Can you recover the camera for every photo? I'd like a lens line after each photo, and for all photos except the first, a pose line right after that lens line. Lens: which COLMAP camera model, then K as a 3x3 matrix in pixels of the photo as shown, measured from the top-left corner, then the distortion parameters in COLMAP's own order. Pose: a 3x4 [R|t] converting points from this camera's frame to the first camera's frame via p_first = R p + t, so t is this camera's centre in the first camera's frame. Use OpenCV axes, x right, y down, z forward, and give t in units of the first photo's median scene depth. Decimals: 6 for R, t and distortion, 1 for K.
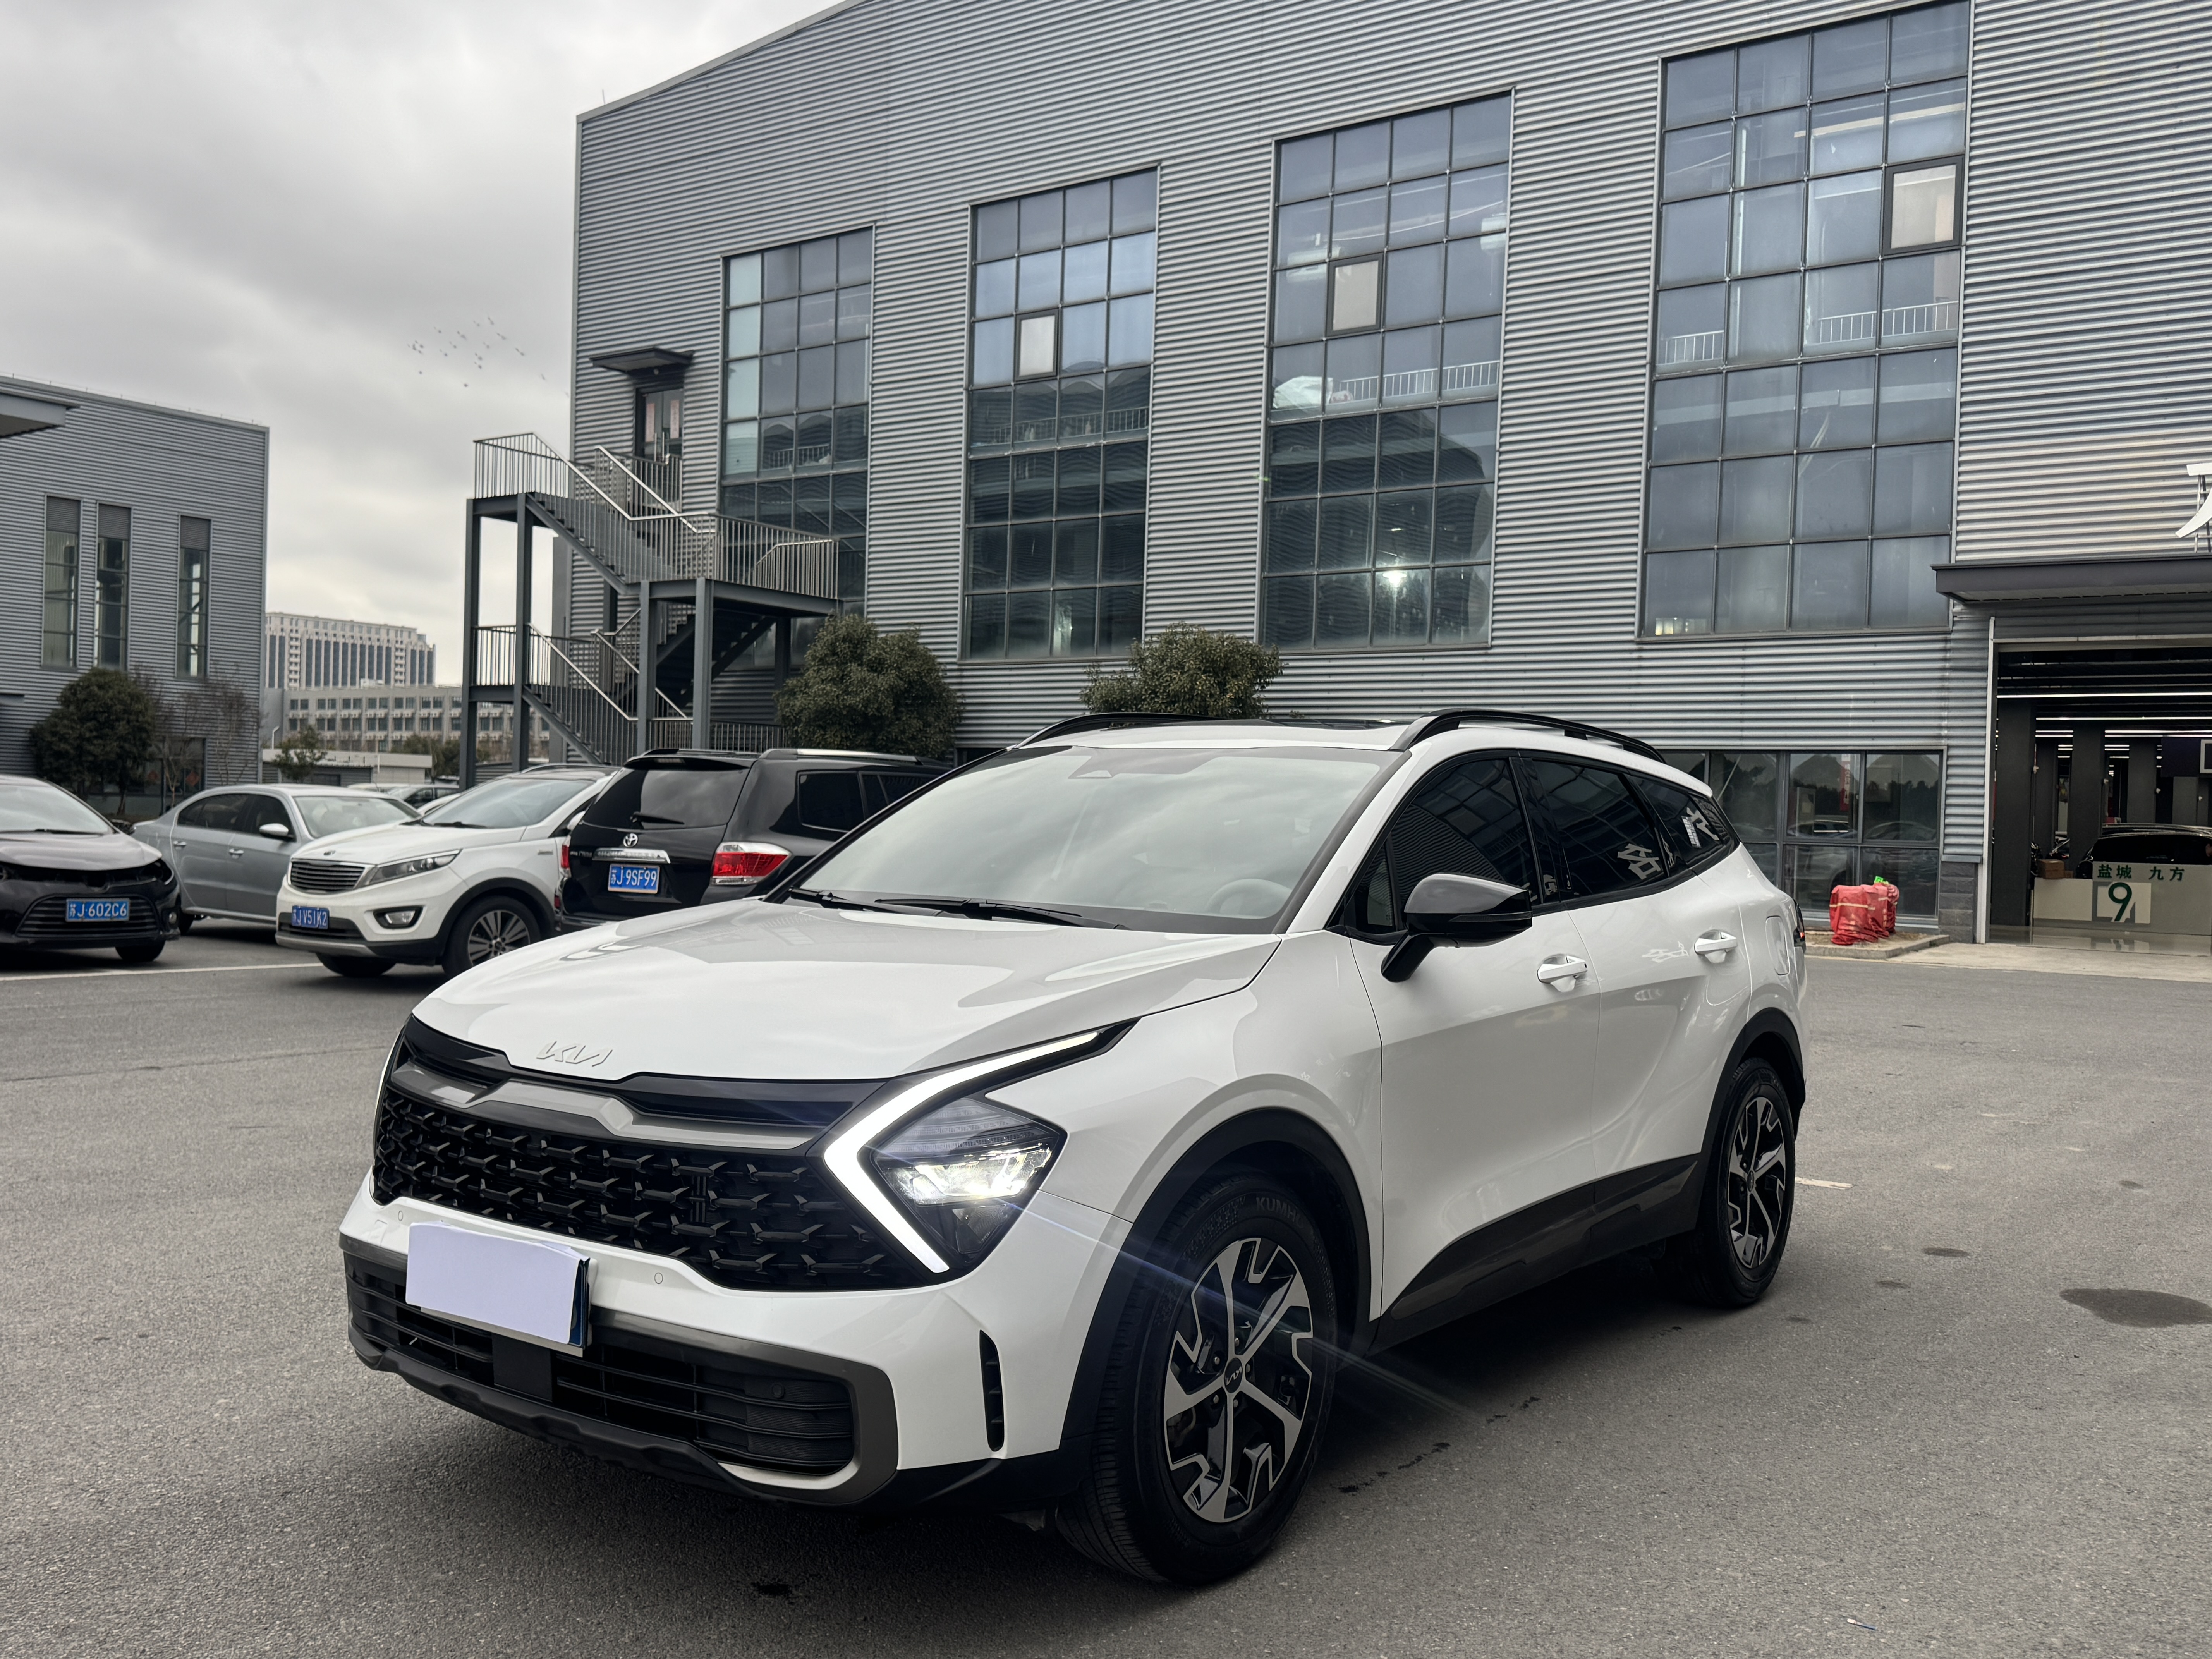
lens RADIAL K [[1935.5, 0, 1108.8], [0, 1935.5, 833.2], [0, 0, 1]] dist [0.160290, -0.314688]
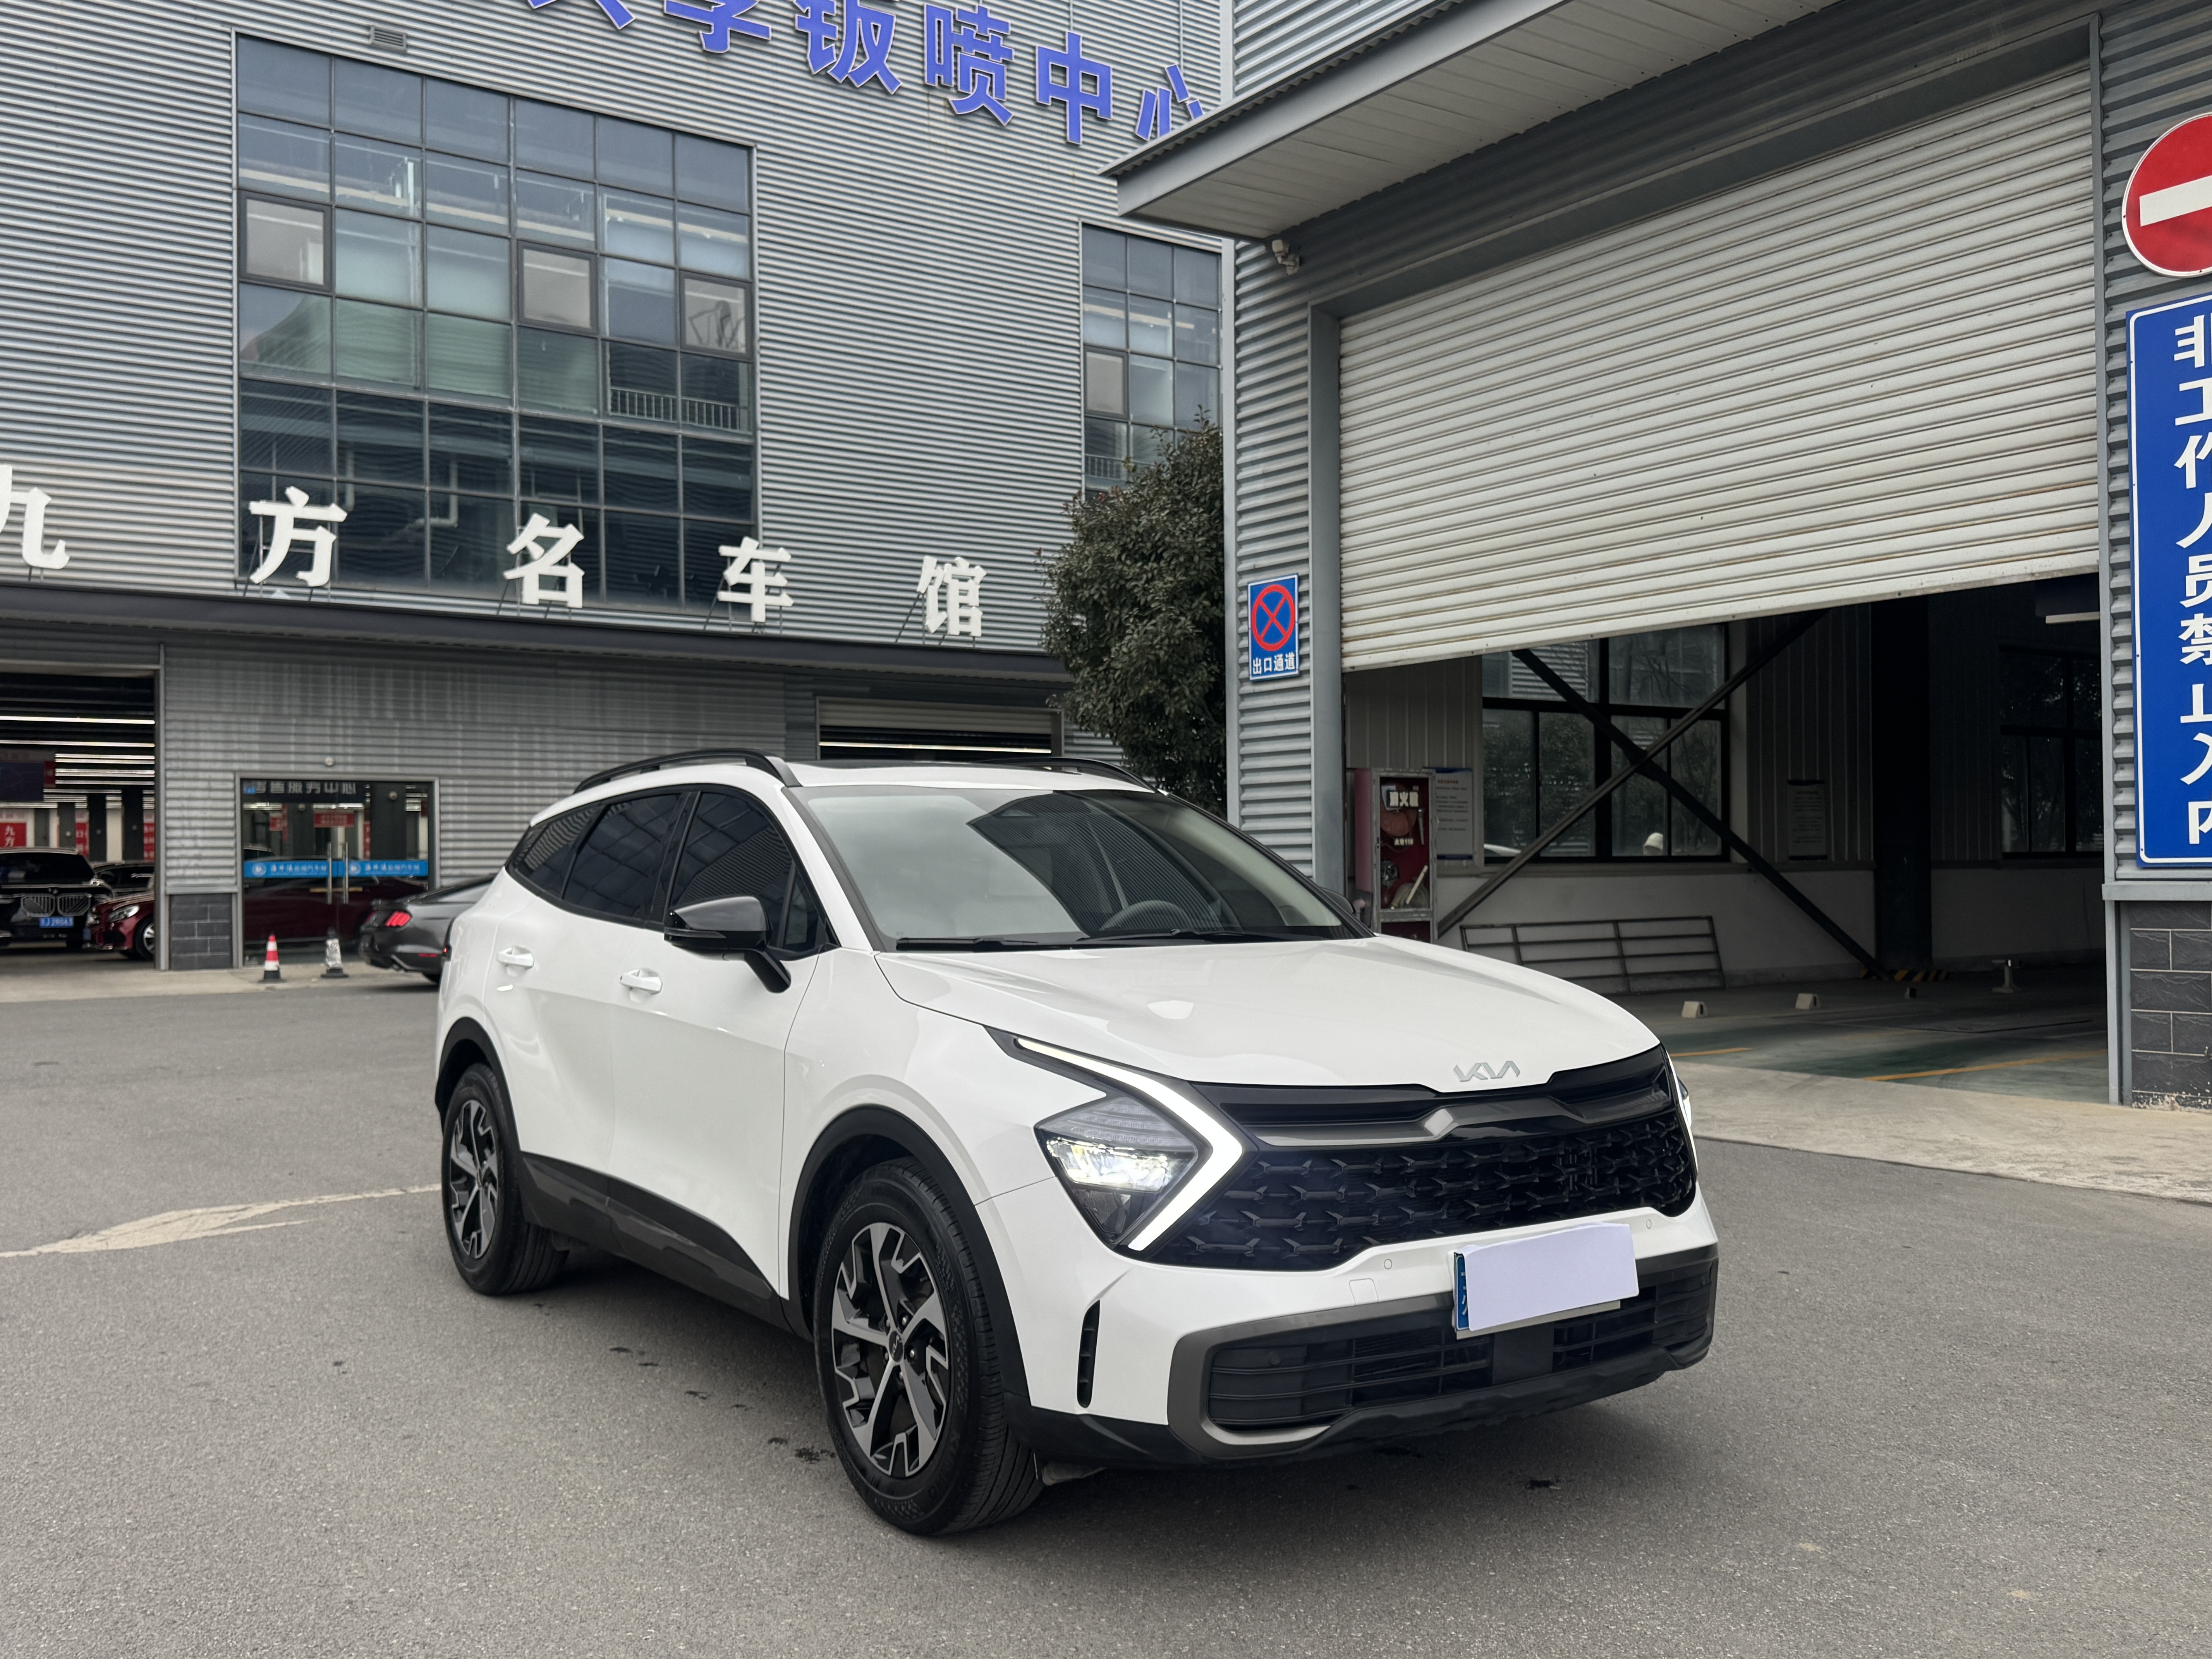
lens RADIAL K [[1936.4, 0, 1105.5], [0, 1936.4, 835.3], [0, 0, 1]] dist [0.167940, -0.320046]
pose [[0.324181, -0.017656, 0.945830, -0.183702], [0.025452, 0.999627, 0.009936, -0.004930], [-0.945653, 0.020852, 0.324509, 0.110601]]
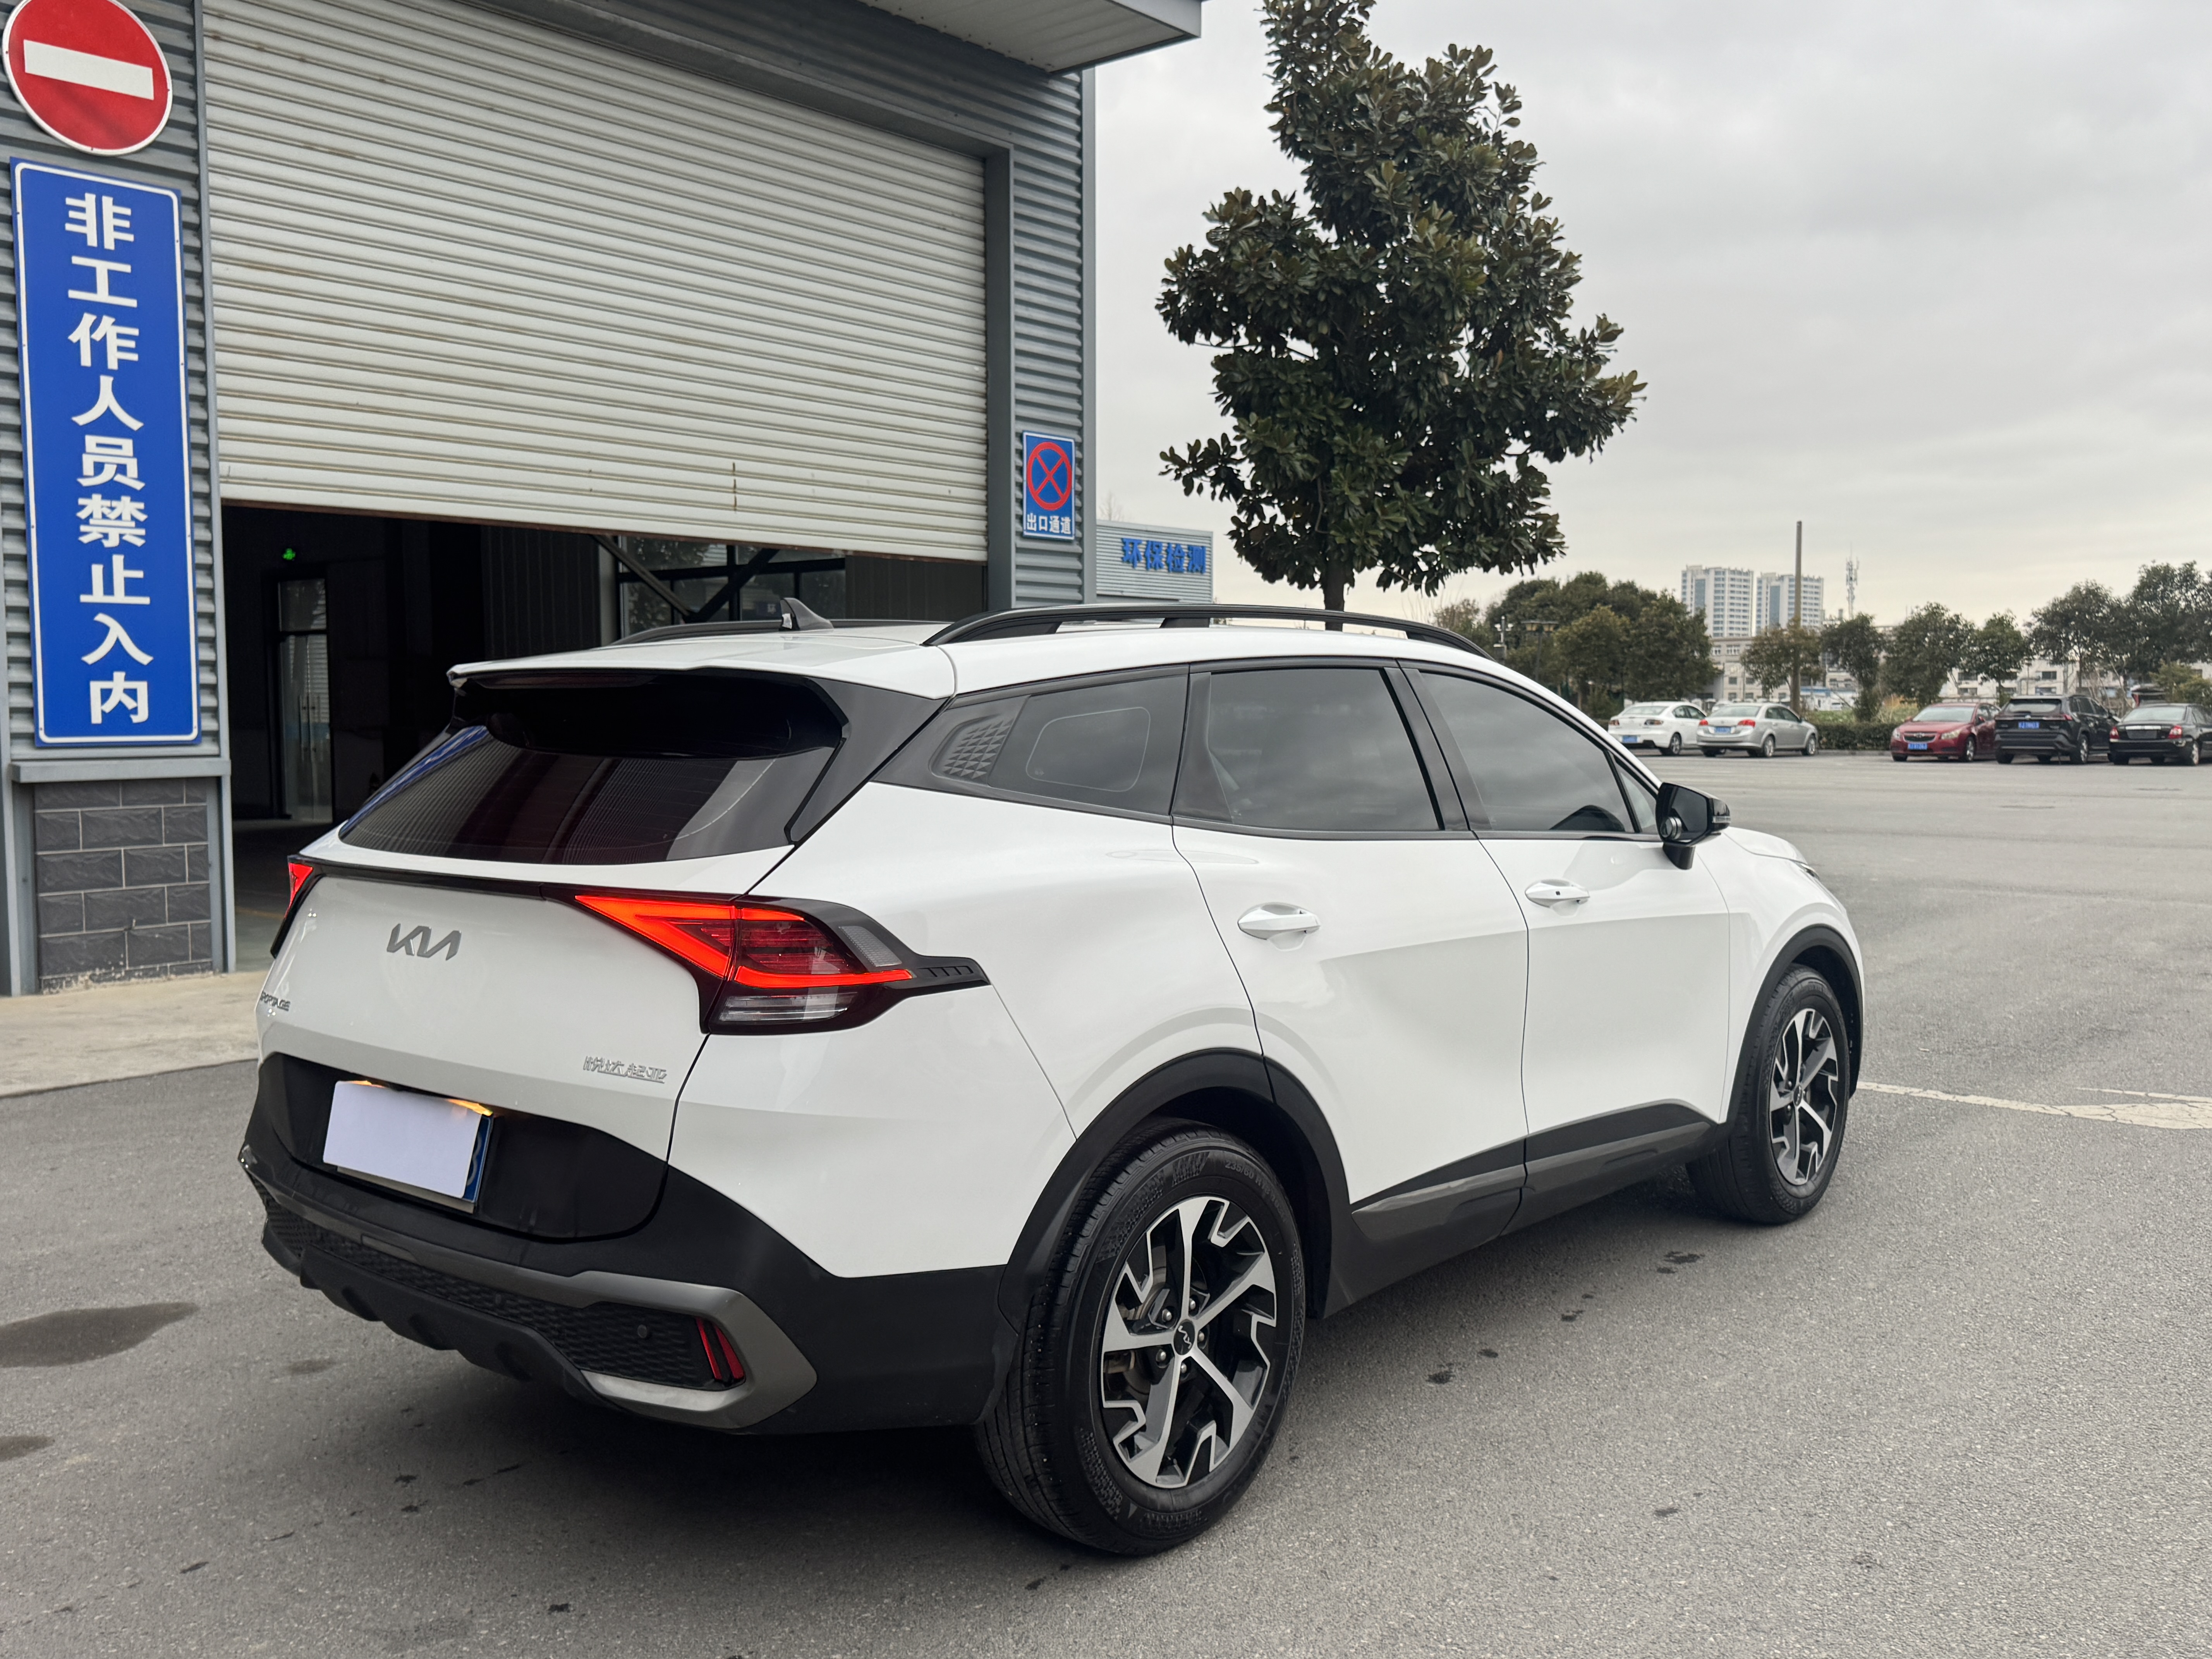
lens RADIAL K [[1904.4, 0, 1092.5], [0, 1904.4, 833.2], [0, 0, 1]] dist [0.098196, -0.138243]
pose [[-0.996334, -0.032245, 0.079237, 0.017523], [-0.026346, 0.996882, 0.074385, -0.005954], [-0.081389, 0.072024, -0.994077, 0.391606]]
